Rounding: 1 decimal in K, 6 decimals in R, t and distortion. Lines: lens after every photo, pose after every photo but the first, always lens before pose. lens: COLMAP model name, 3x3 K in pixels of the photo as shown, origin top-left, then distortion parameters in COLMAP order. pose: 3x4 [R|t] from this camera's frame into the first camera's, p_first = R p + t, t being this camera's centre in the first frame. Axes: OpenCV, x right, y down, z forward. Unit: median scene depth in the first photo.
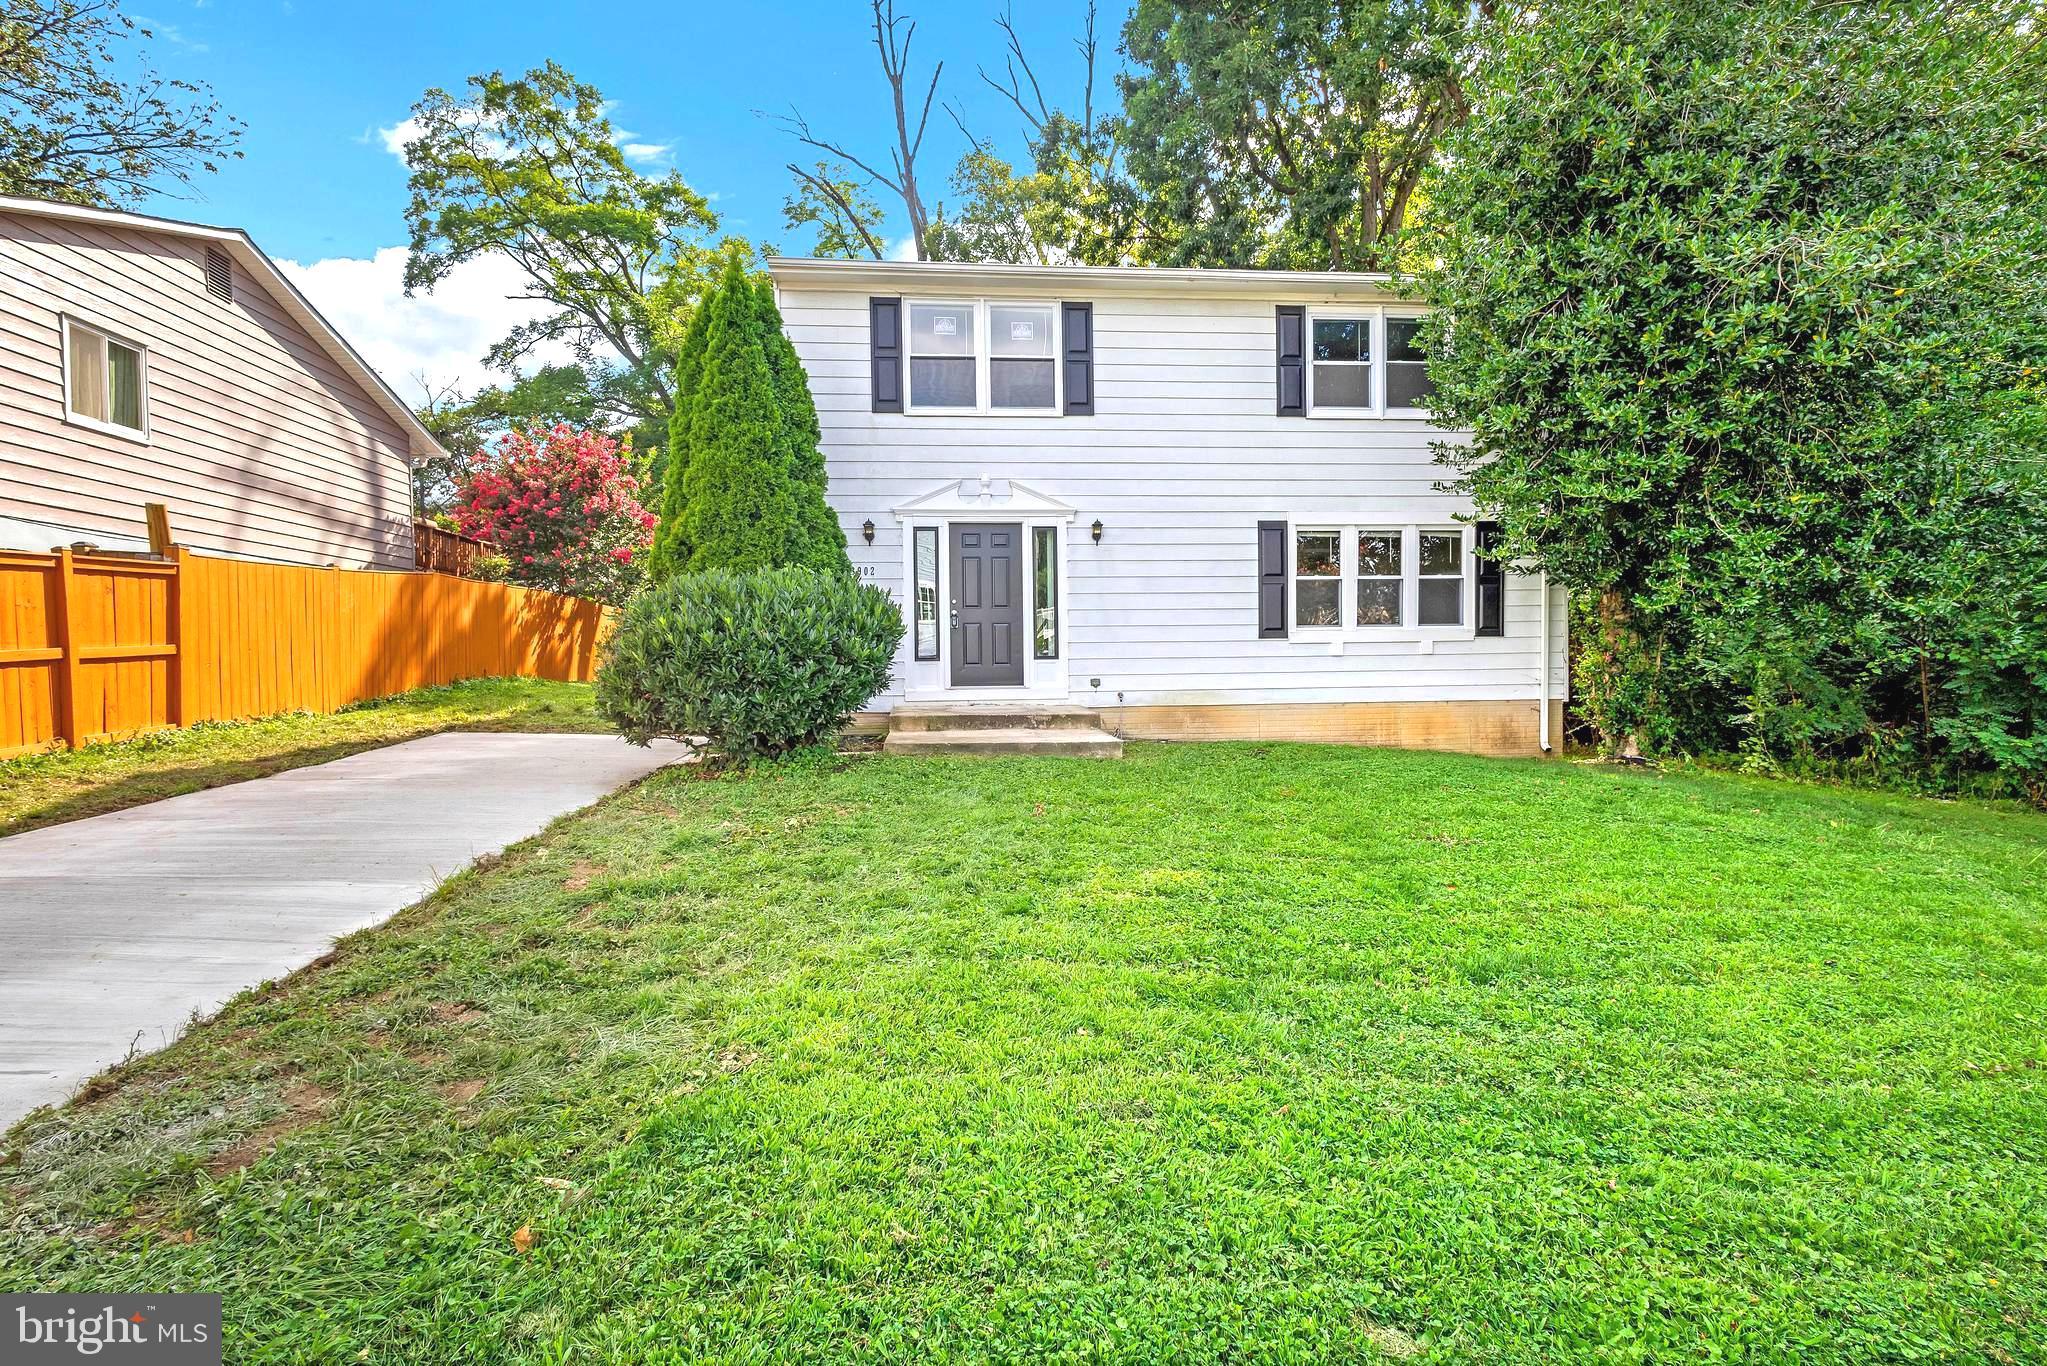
lens RADIAL K [[956.6, 0, 1021.2], [0, 956.6, 680.2], [0, 0, 1]] dist [0.009380, 0.000384]
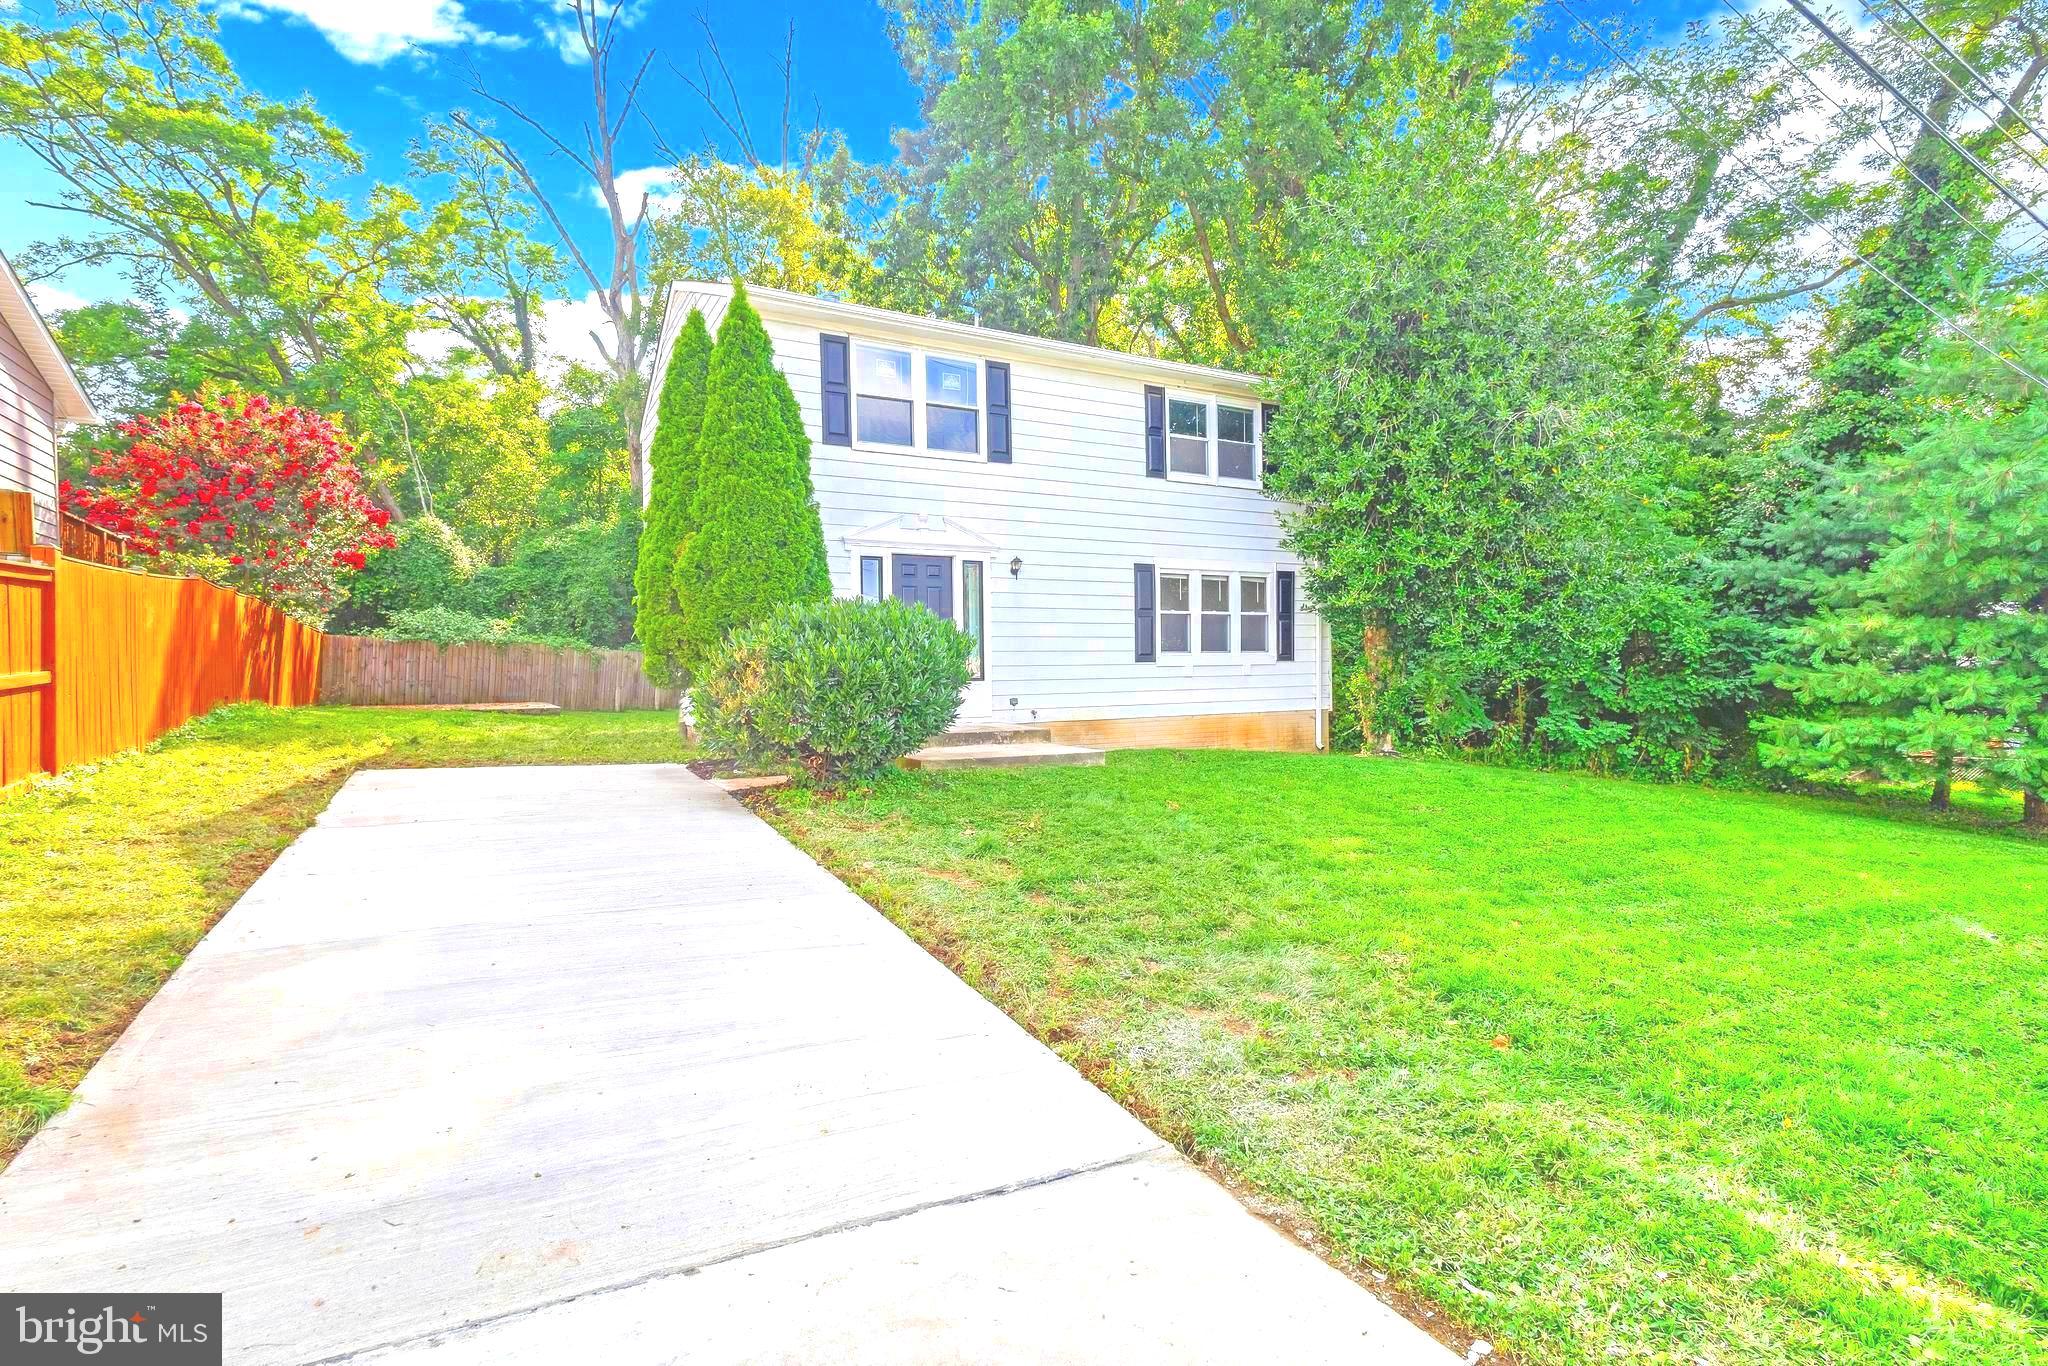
lens RADIAL K [[957.1, 0, 1035.2], [0, 957.1, 679.3], [0, 0, 1]] dist [0.009380, 0.000384]
pose [[0.914432, -0.005060, 0.404708, -0.346036], [0.012063, 0.999818, -0.014756, -0.006641], [-0.404560, 0.018375, 0.914327, -0.033502]]
